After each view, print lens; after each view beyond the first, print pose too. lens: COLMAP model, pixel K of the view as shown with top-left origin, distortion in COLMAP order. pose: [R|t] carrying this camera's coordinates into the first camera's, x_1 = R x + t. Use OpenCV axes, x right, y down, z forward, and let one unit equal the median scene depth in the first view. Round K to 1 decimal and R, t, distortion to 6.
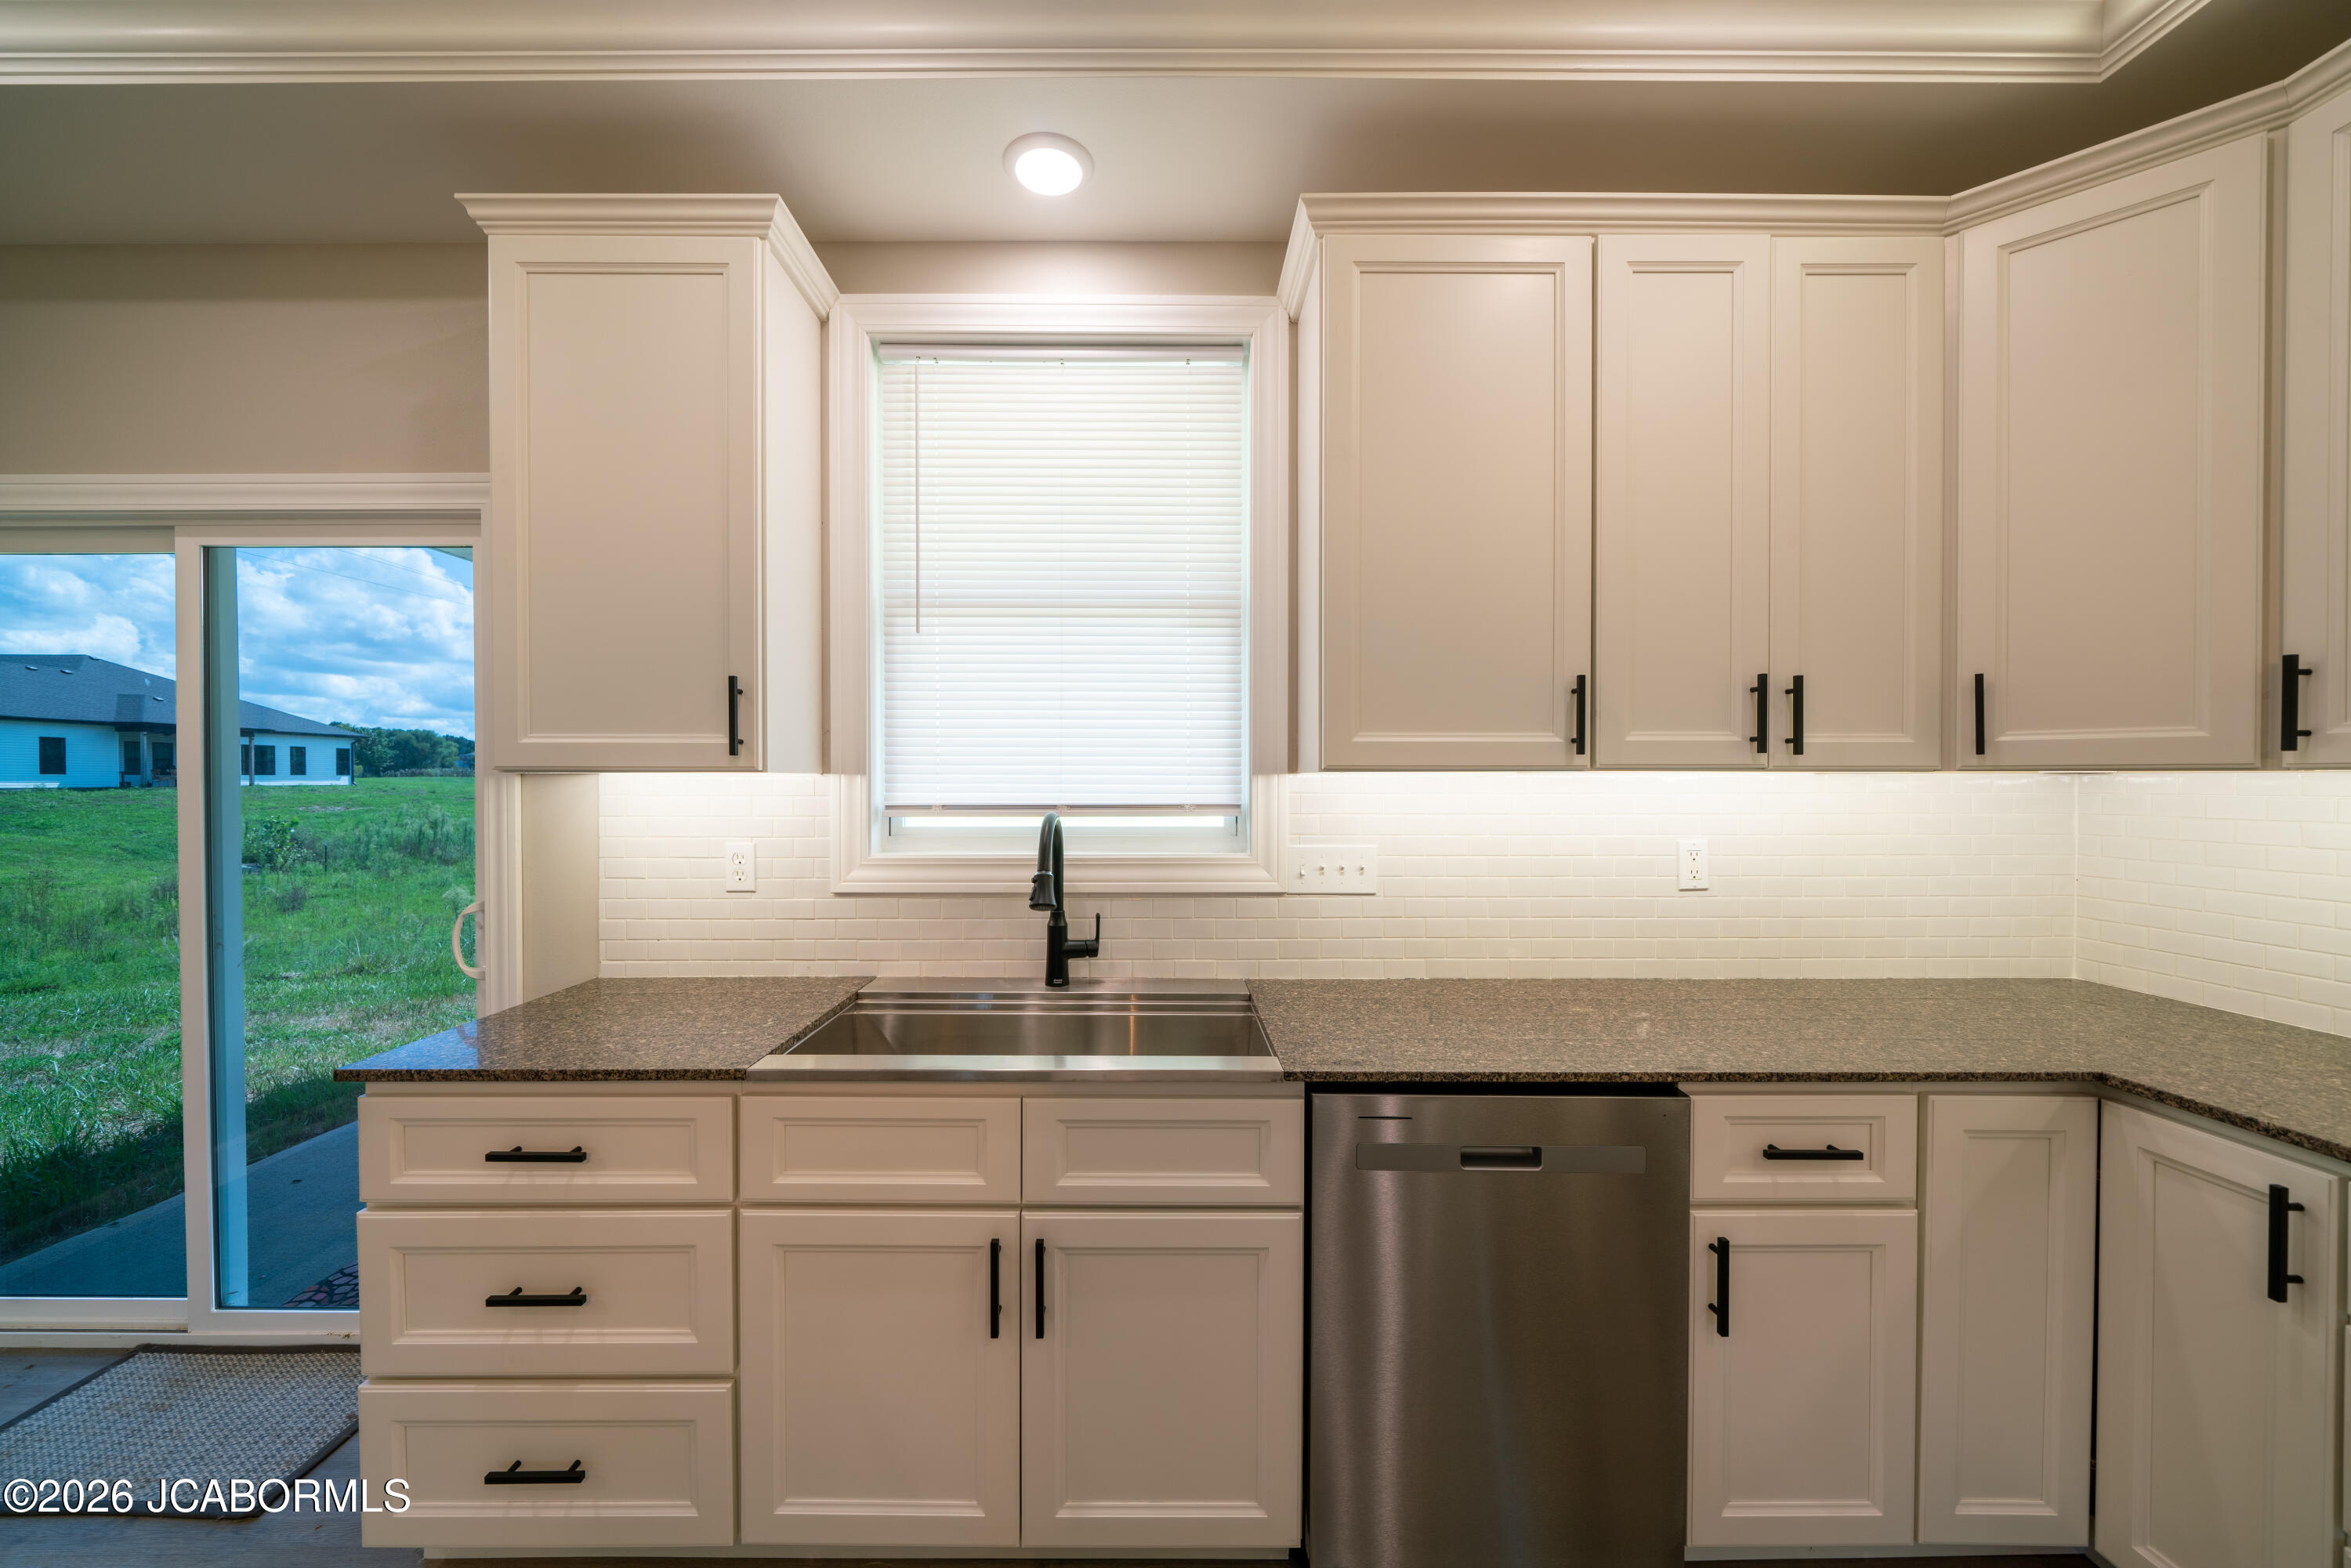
lens RADIAL K [[865.2, 0, 1161.4], [0, 865.2, 787.8], [0, 0, 1]] dist [-0.005488, 0.000440]
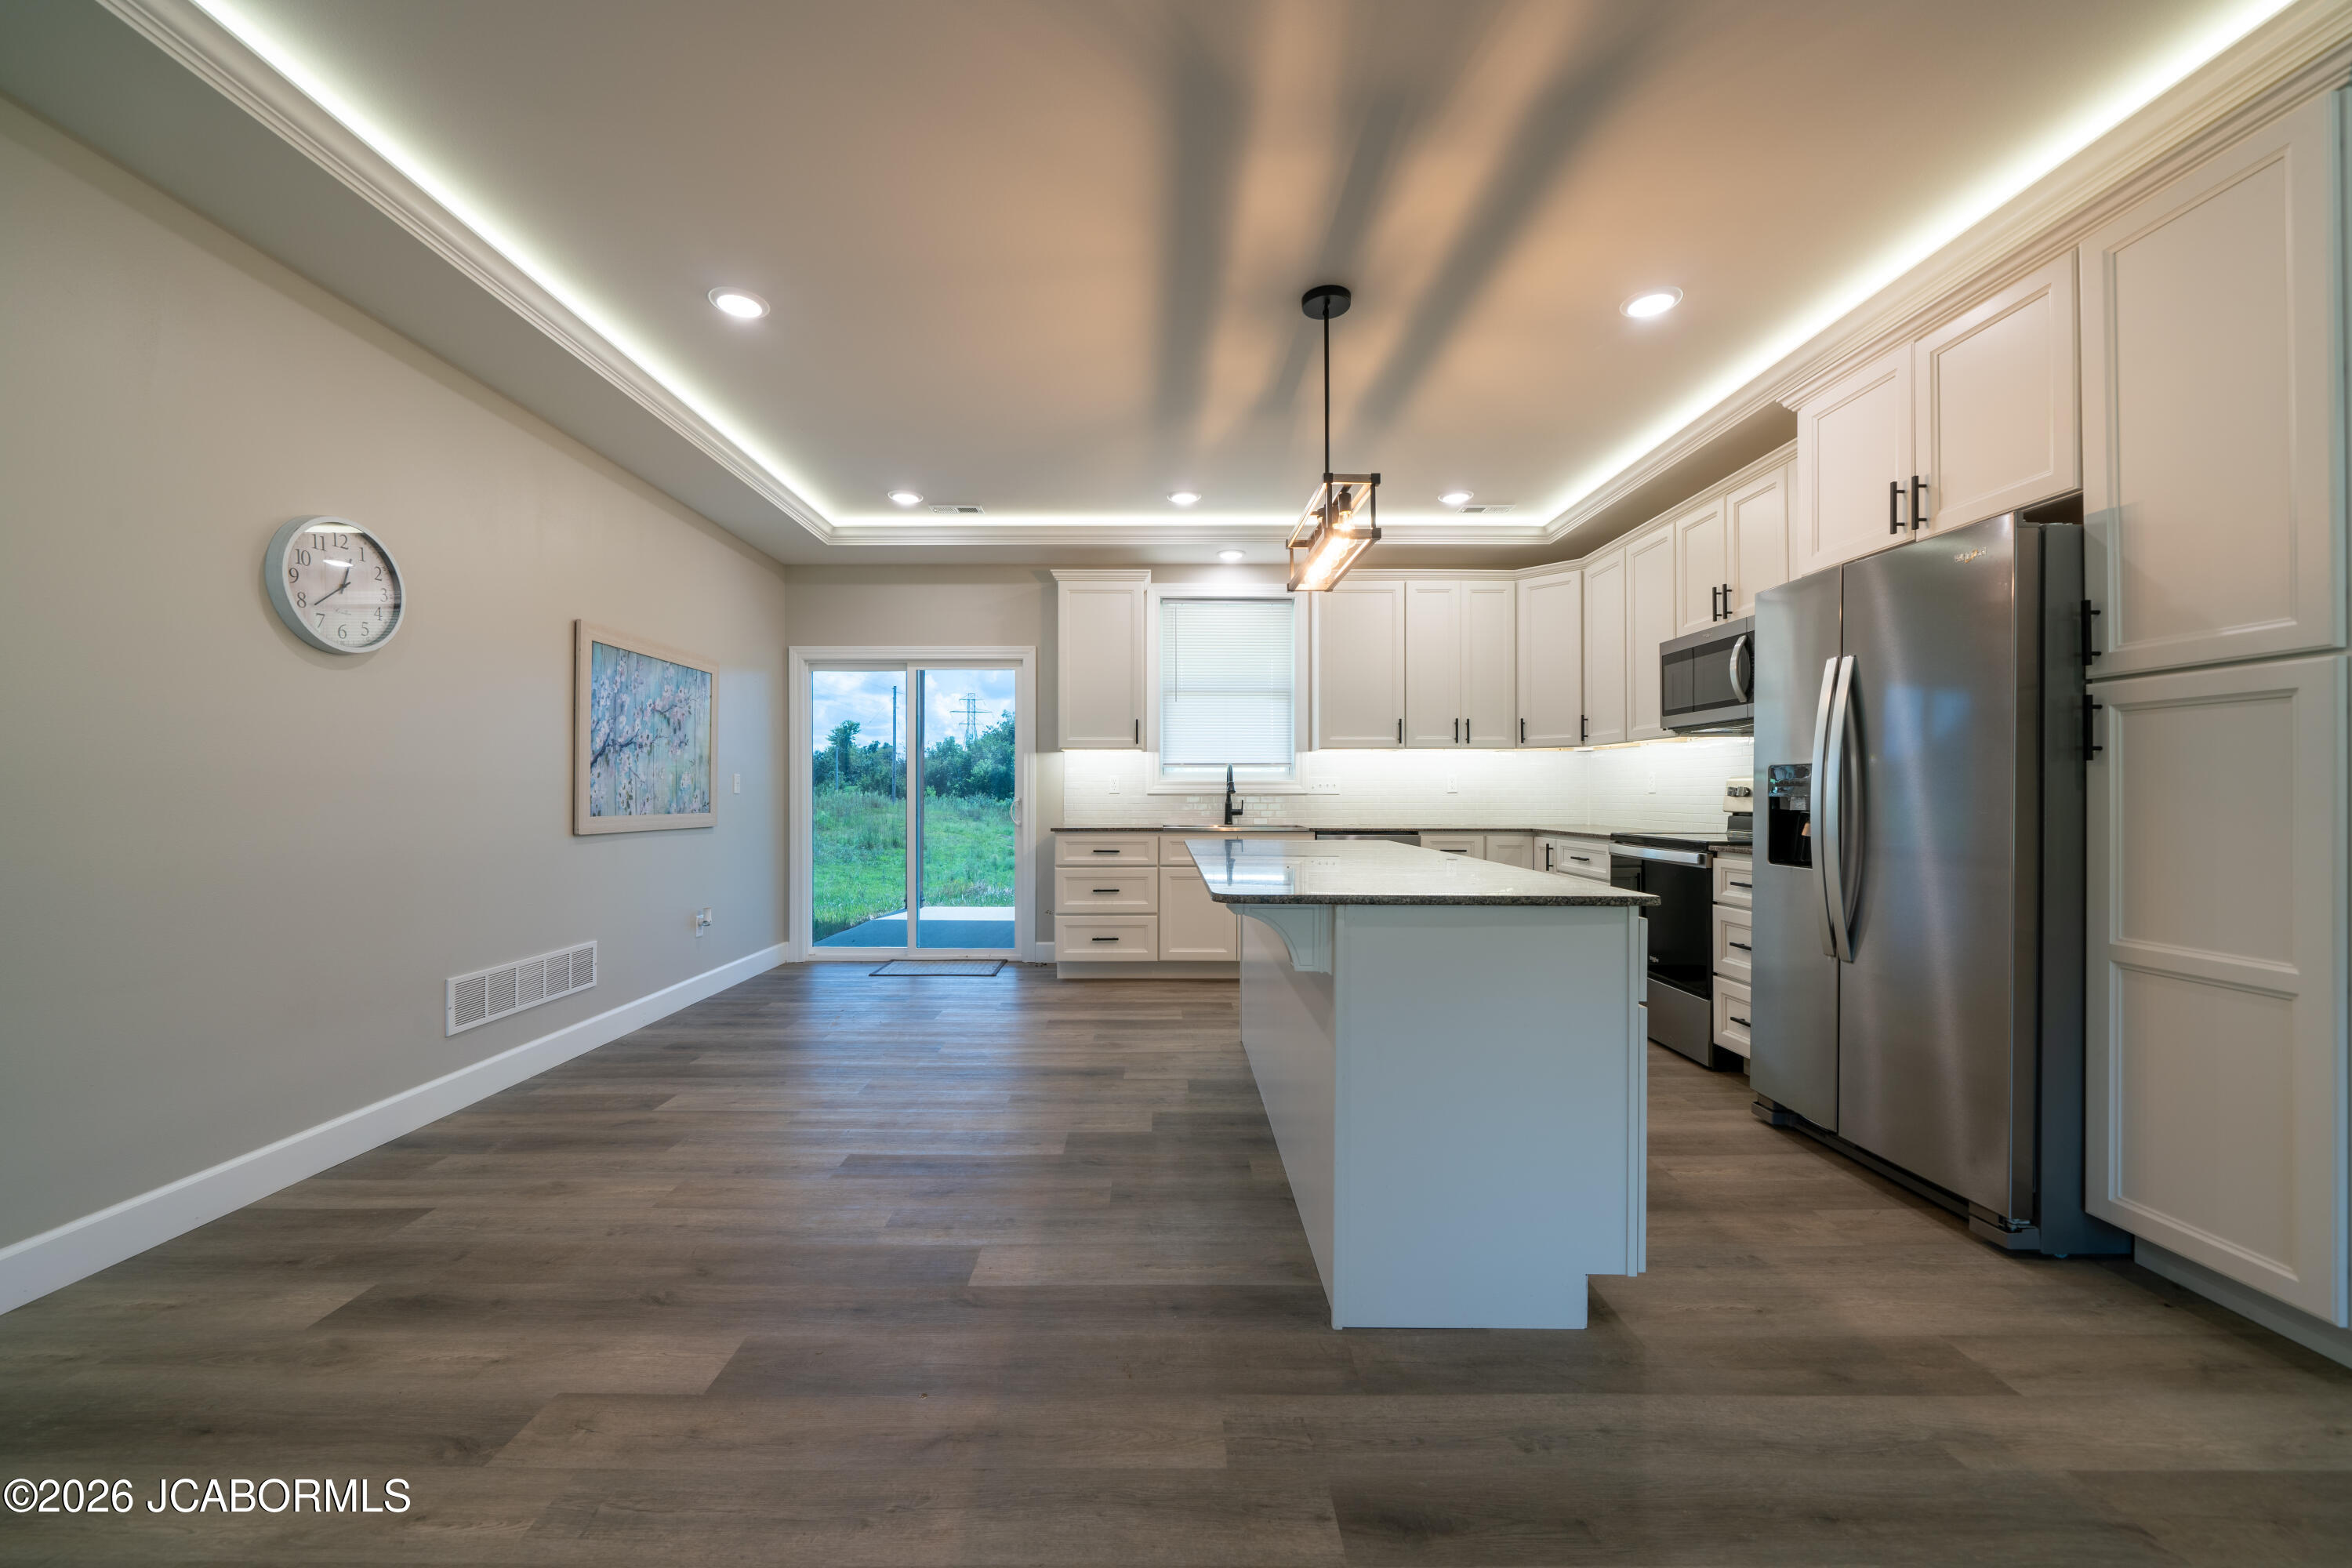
lens RADIAL K [[865.6, 0, 1155.8], [0, 865.6, 797.8], [0, 0, 1]] dist [-0.005488, 0.000440]
pose [[0.999975, 0.000001, -0.007118, -0.402915], [-0.000020, 0.999997, -0.002634, 0.172125], [0.007118, 0.002634, 0.999971, -2.227705]]
